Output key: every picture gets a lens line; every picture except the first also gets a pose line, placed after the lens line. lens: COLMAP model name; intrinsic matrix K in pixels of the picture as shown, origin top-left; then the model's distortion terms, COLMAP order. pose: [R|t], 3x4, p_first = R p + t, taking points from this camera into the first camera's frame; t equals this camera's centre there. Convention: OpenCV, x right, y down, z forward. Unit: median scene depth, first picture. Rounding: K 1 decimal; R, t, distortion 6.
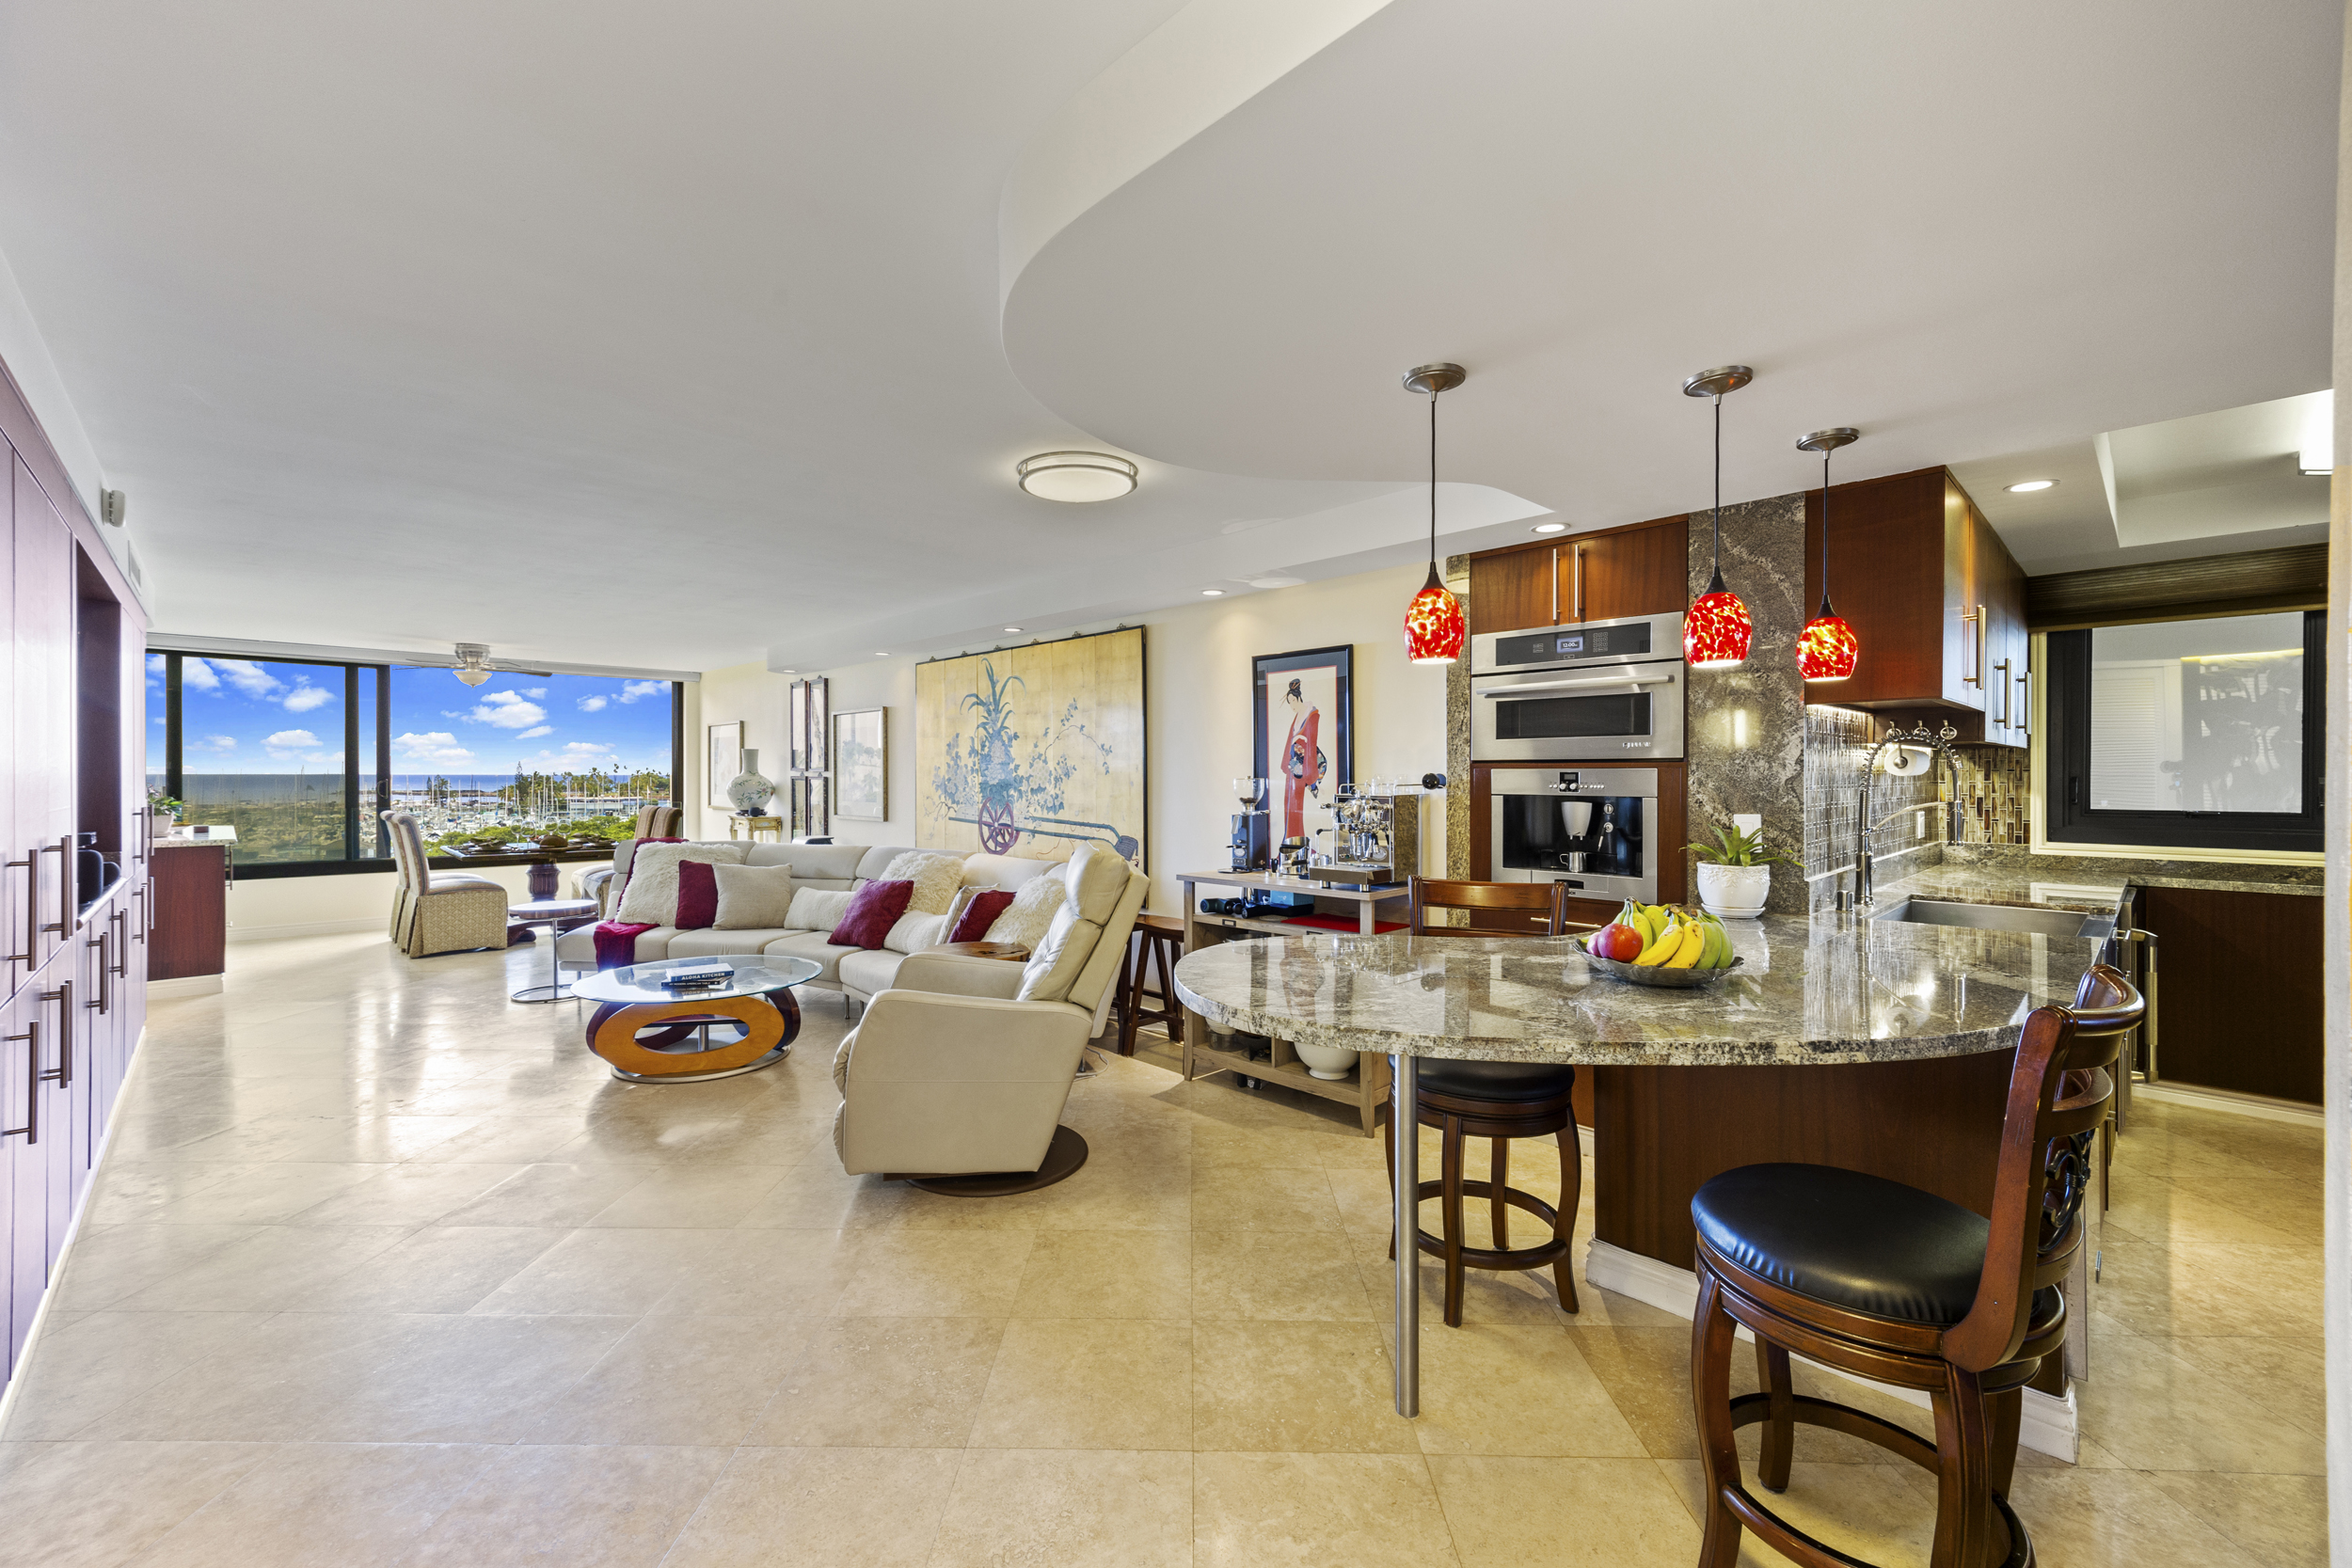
lens RADIAL K [[964.5, 0, 1176.0], [0, 964.5, 784.0], [0, 0, 1]] dist [0.012596, -0.000196]
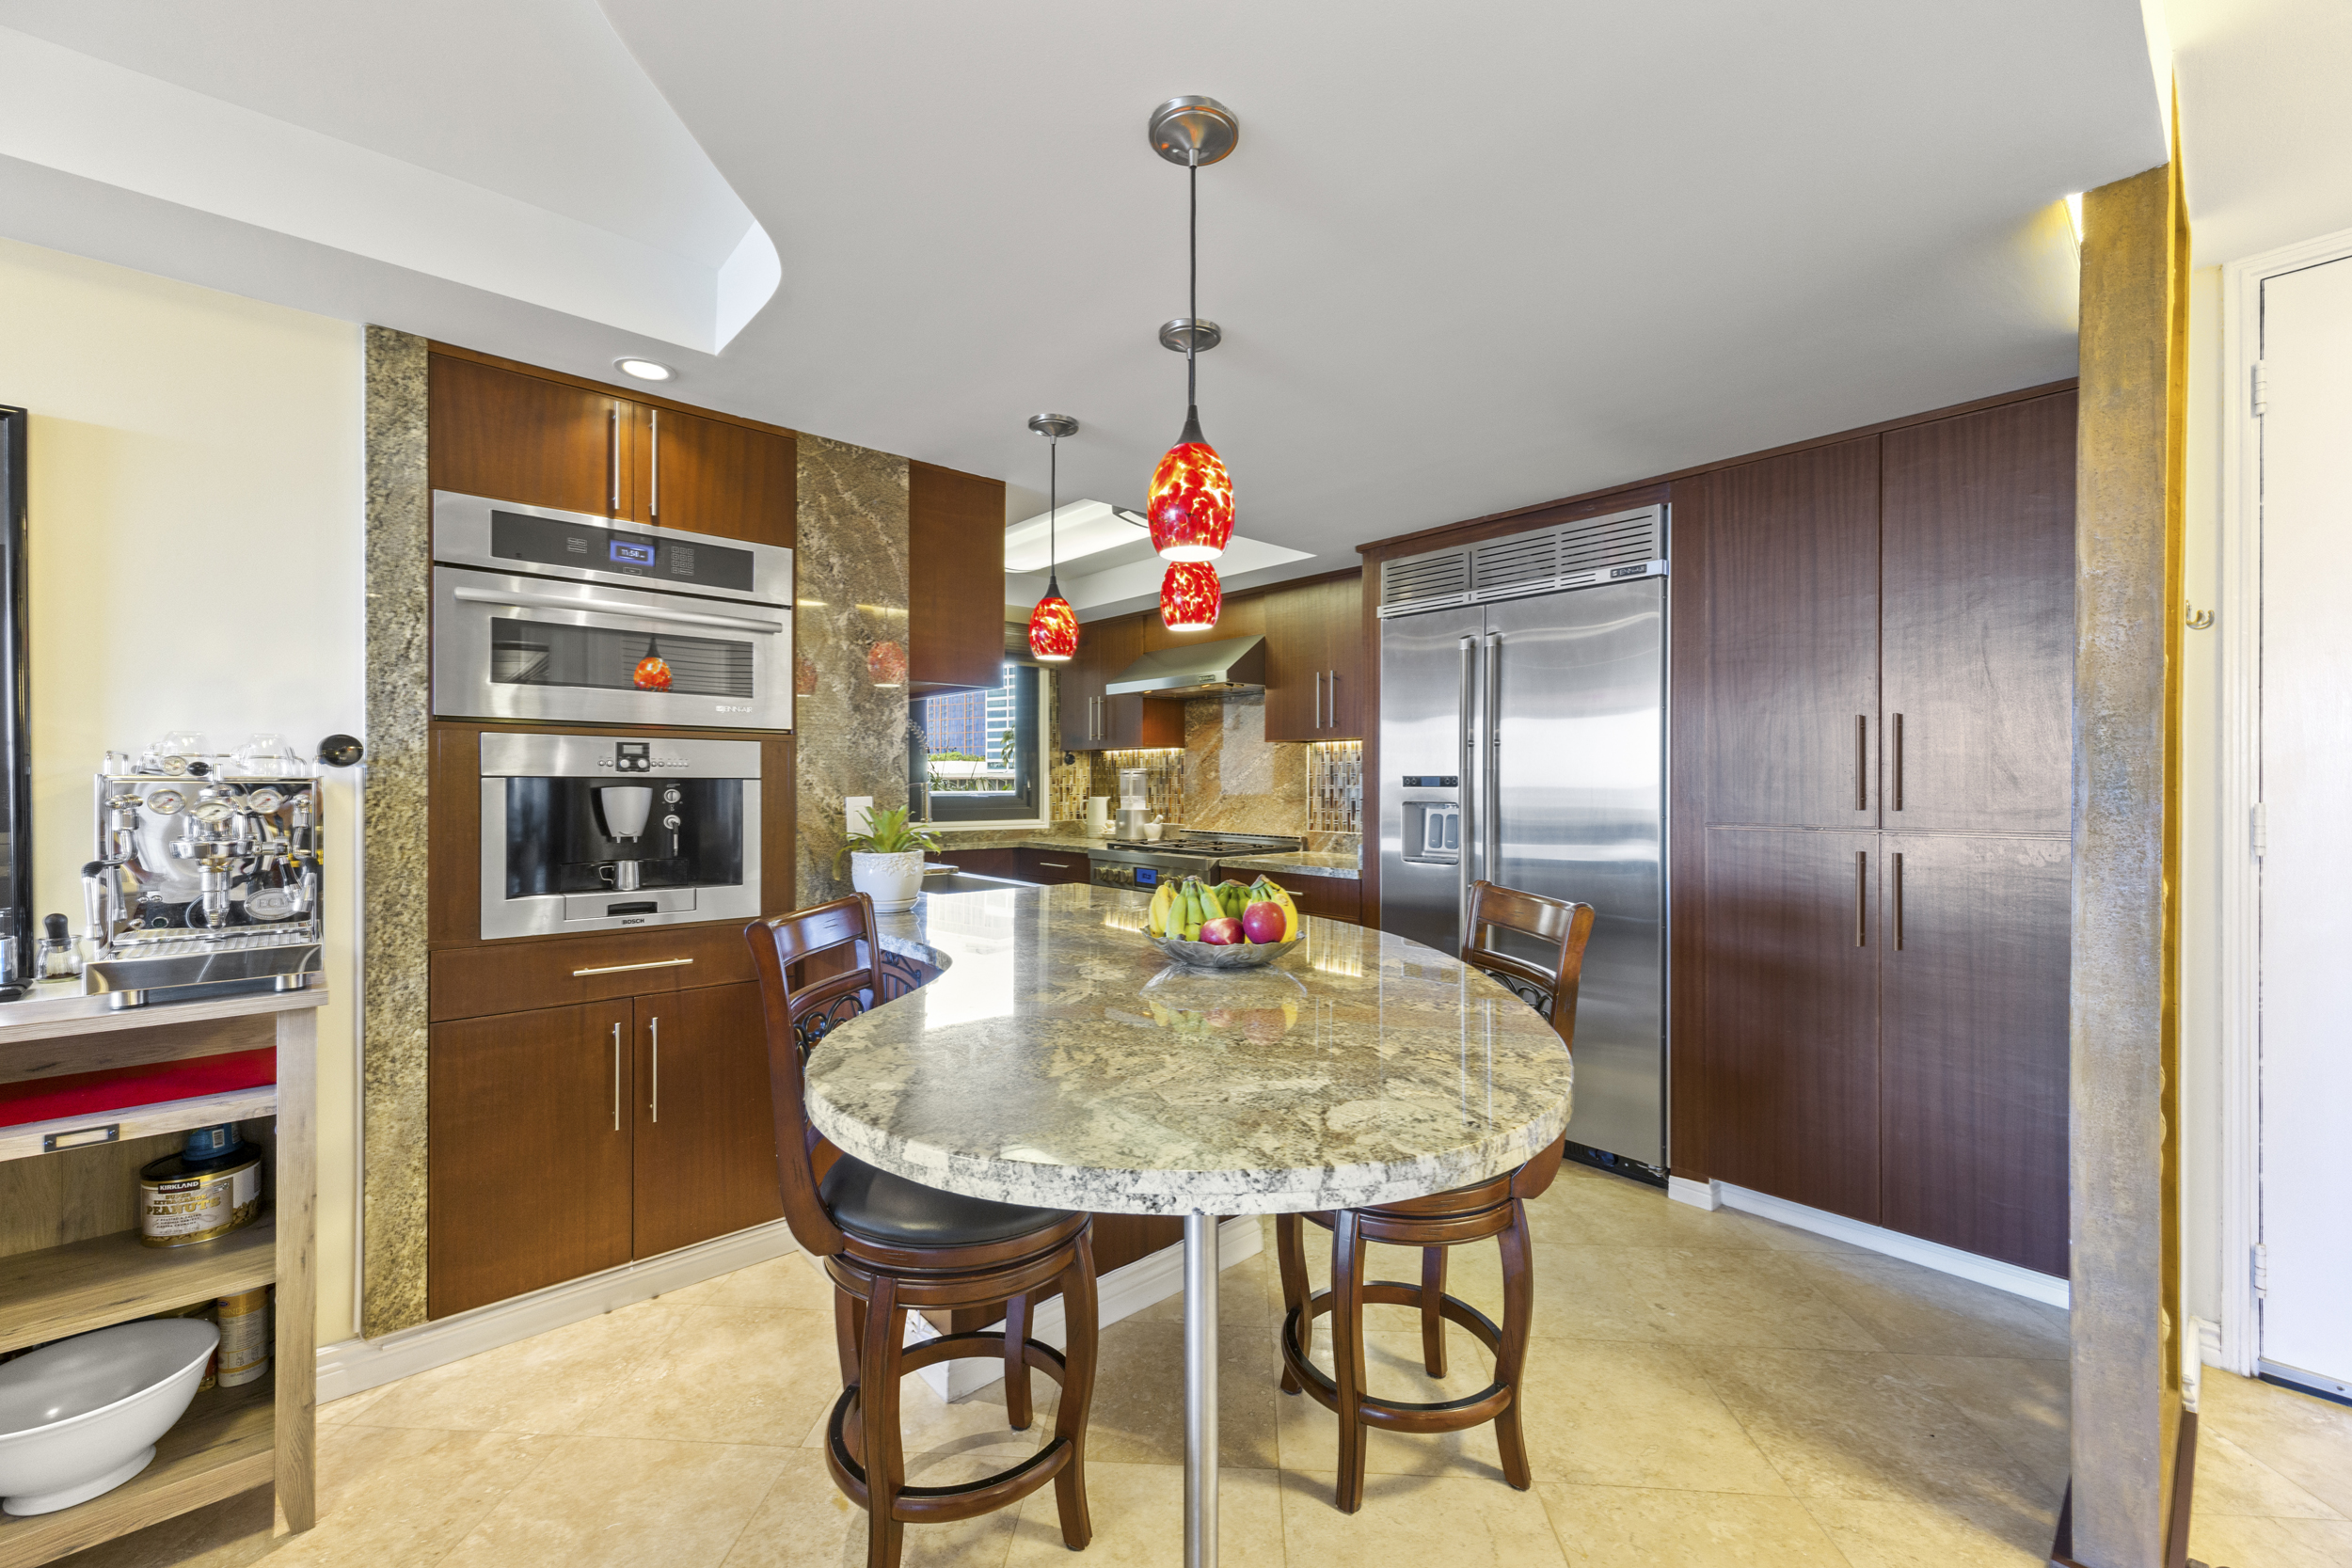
lens RADIAL K [[909.1, 0, 1173.5], [0, 909.1, 787.7], [0, 0, 1]] dist [0.000339, -0.000201]
pose [[0.069046, -0.003057, 0.997609, -0.169514], [0.007916, 0.999966, 0.002516, 0.017596], [-0.997582, 0.007723, 0.069068, 0.495669]]
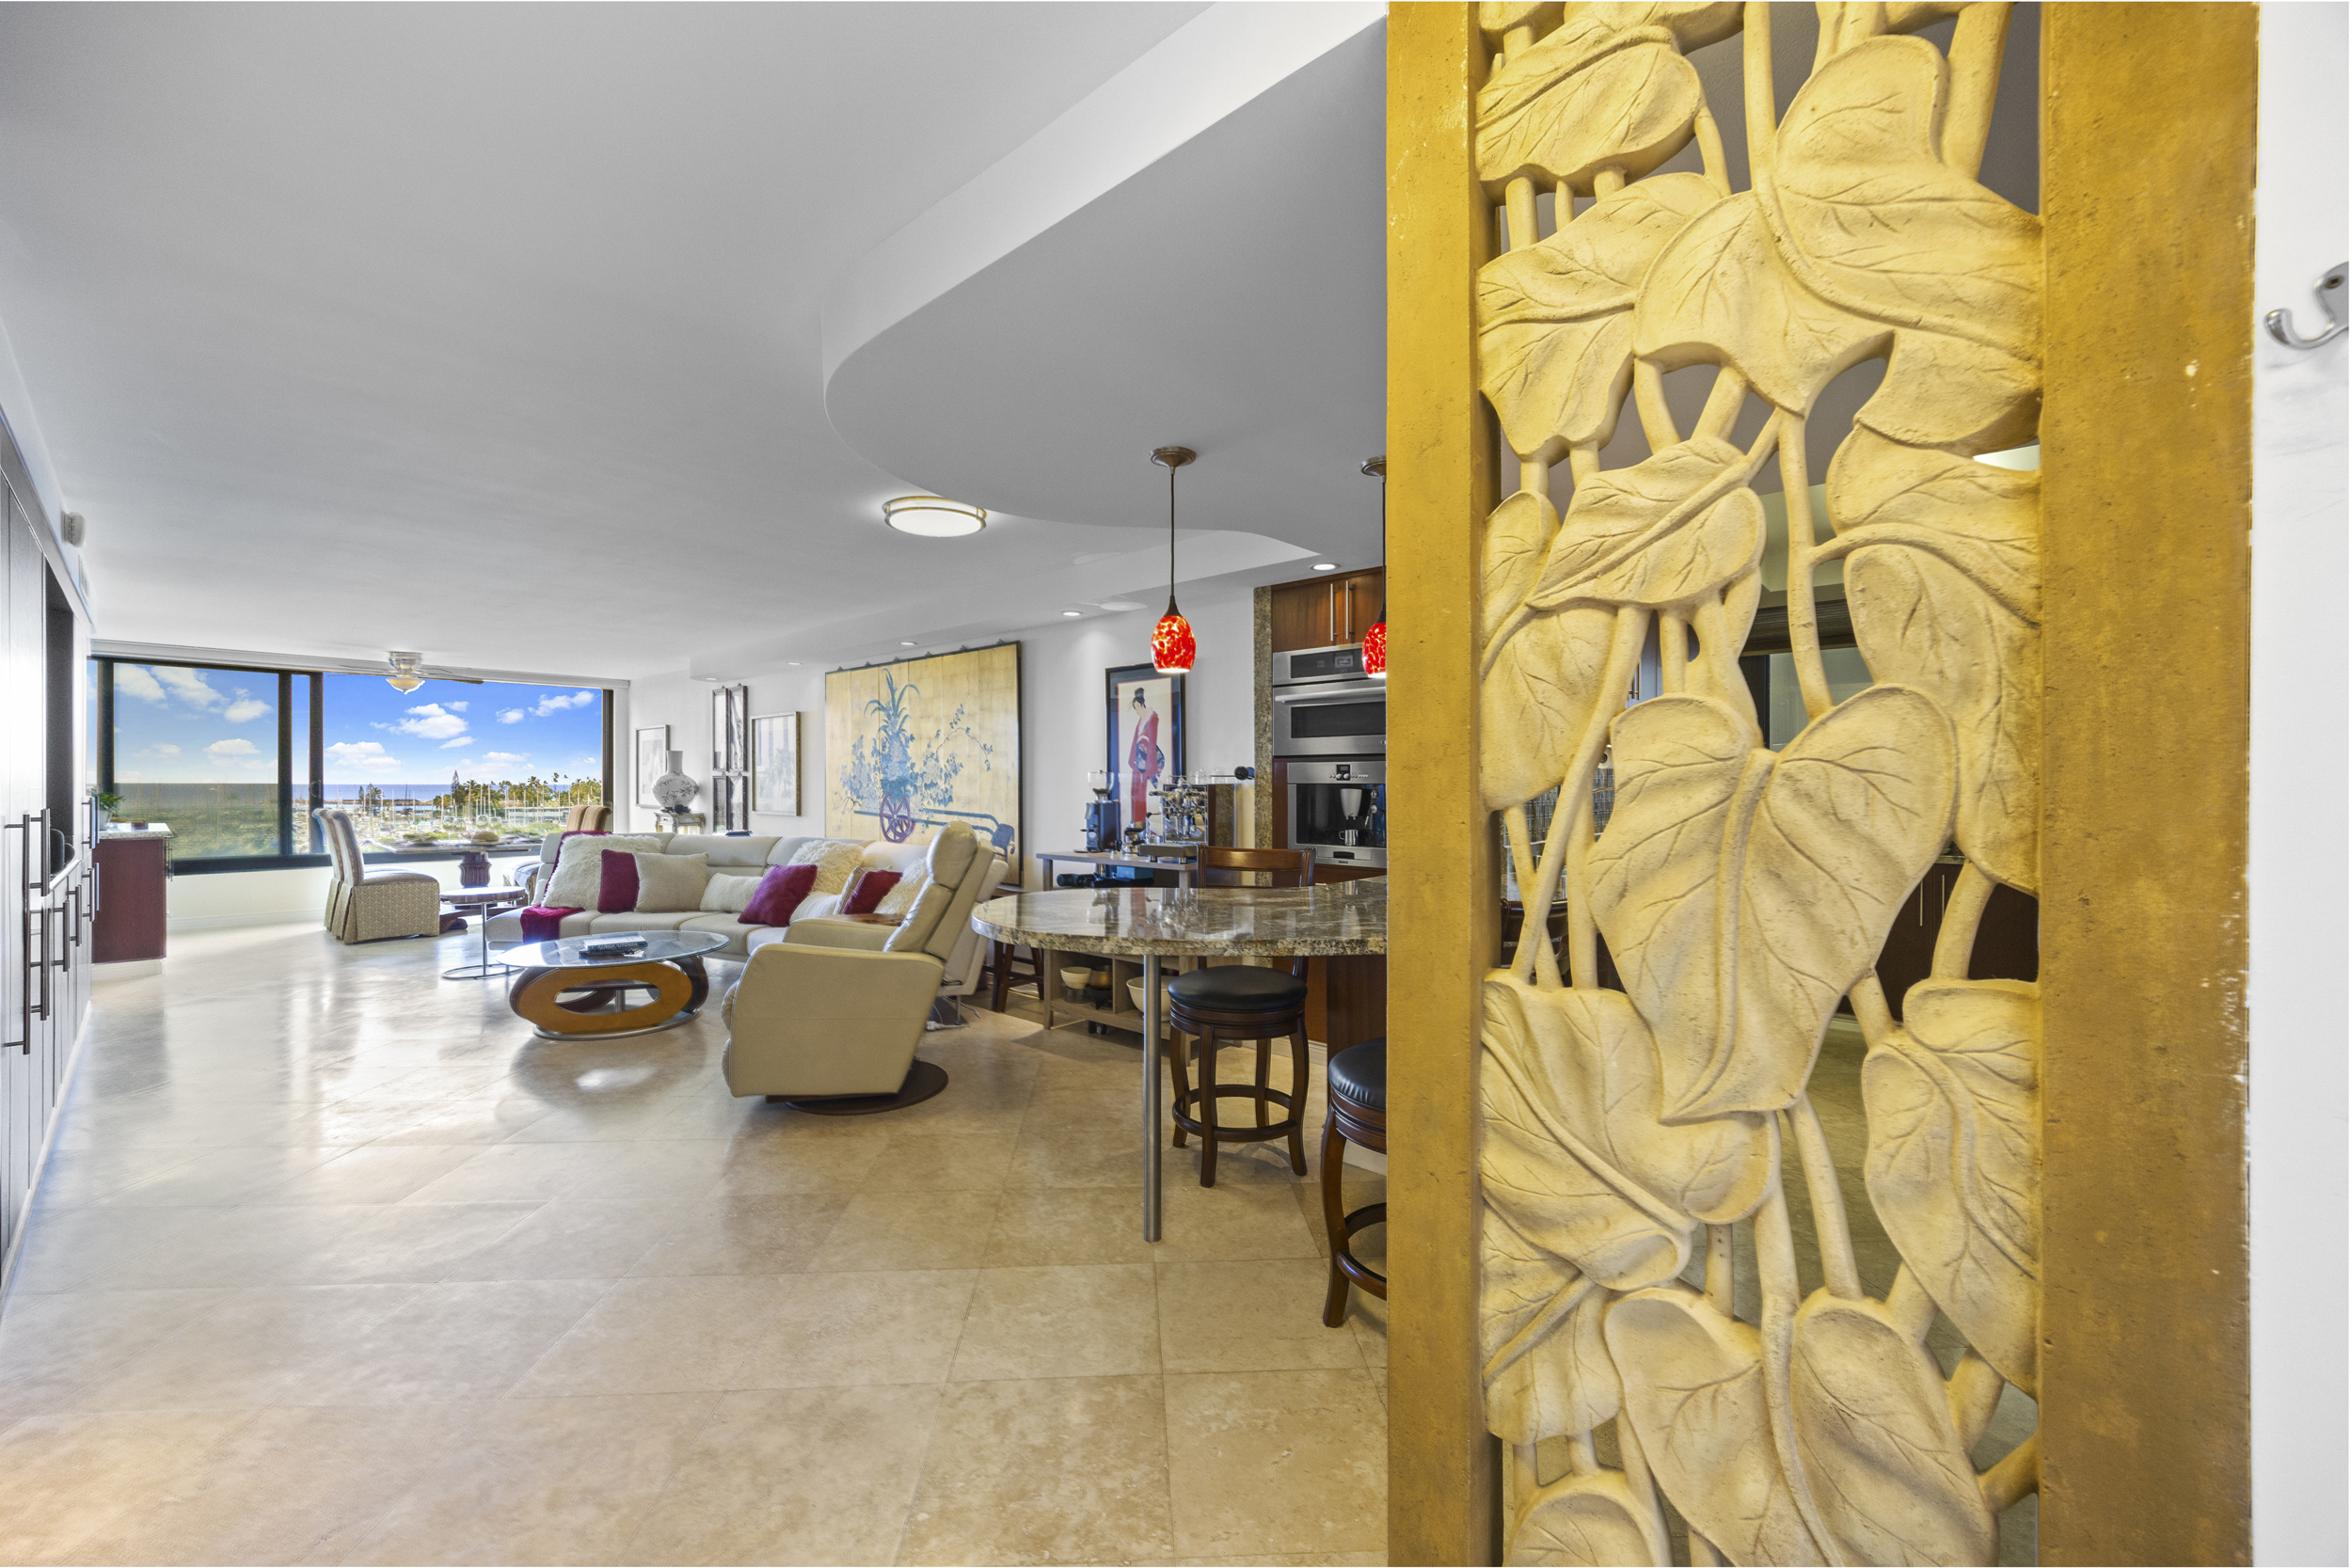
lens RADIAL K [[909.1, 0, 1173.5], [0, 909.1, 787.7], [0, 0, 1]] dist [0.000339, -0.000201]
pose [[0.997305, 0.001358, 0.073350, 0.089385], [-0.000987, 0.999987, -0.005093, 0.020288], [-0.073356, 0.005006, 0.997293, -0.120333]]
